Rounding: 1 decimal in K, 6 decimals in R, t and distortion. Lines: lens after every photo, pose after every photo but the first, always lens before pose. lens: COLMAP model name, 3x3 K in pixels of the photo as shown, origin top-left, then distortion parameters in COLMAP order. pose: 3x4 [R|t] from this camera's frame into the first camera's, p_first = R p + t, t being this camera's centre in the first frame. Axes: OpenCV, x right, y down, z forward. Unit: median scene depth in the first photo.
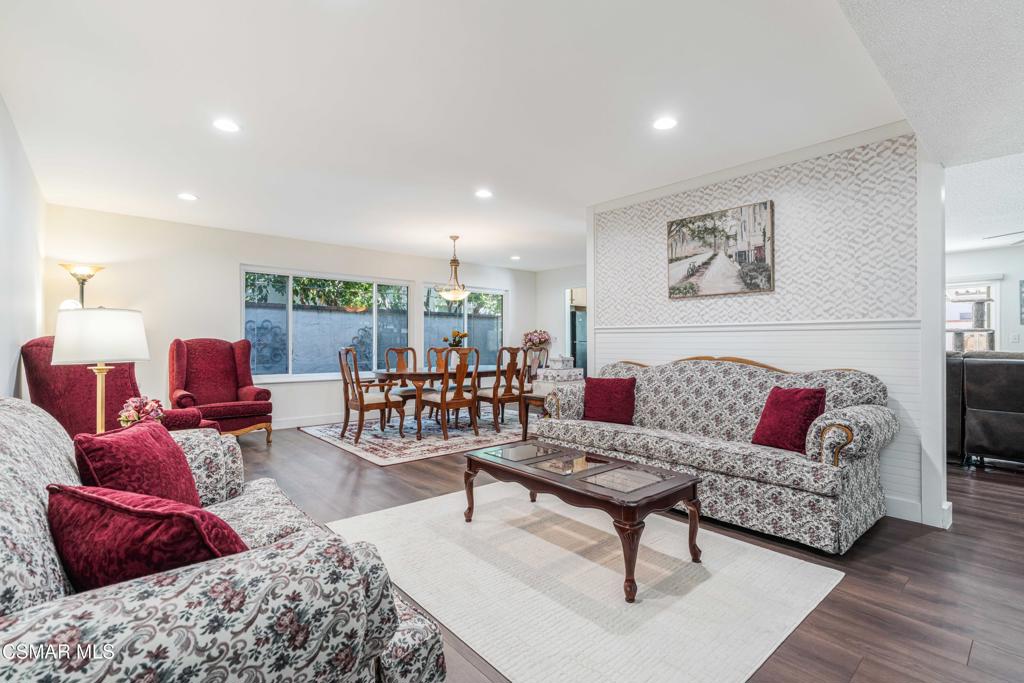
lens RADIAL K [[469.3, 0, 512.5], [0, 469.3, 336.0], [0, 0, 1]] dist [-0.013154, 0.003365]
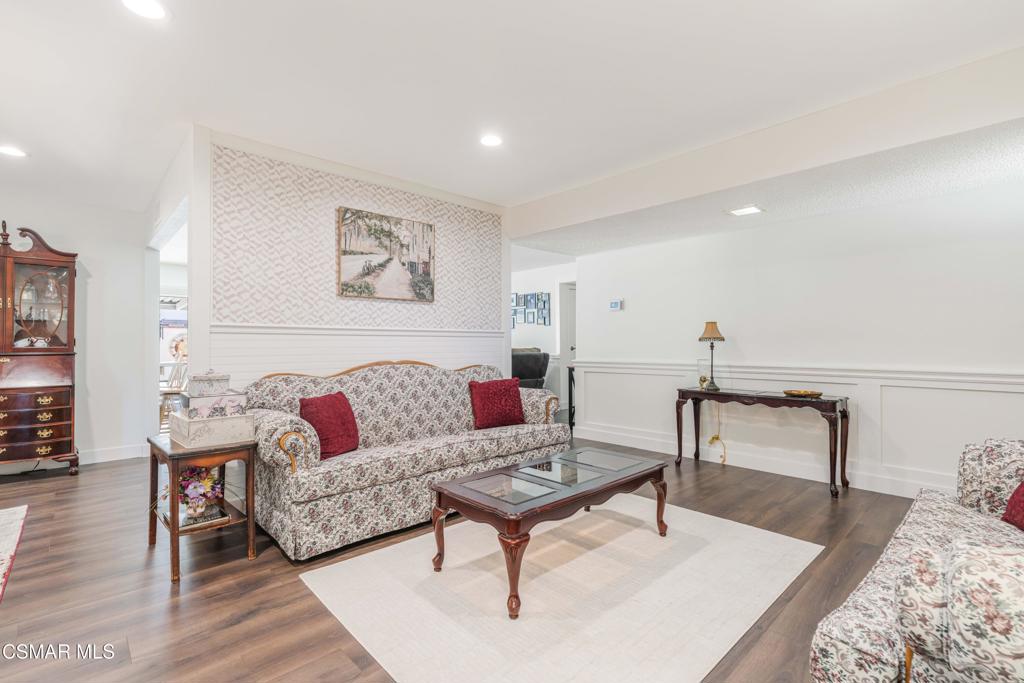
lens RADIAL K [[469.3, 0, 508.6], [0, 469.3, 335.5], [0, 0, 1]] dist [-0.013154, 0.003365]
pose [[-0.041615, 0.019762, 0.998938, -0.577768], [-0.009074, 0.999756, -0.020156, 0.008113], [-0.999093, -0.009903, -0.041425, 0.790531]]
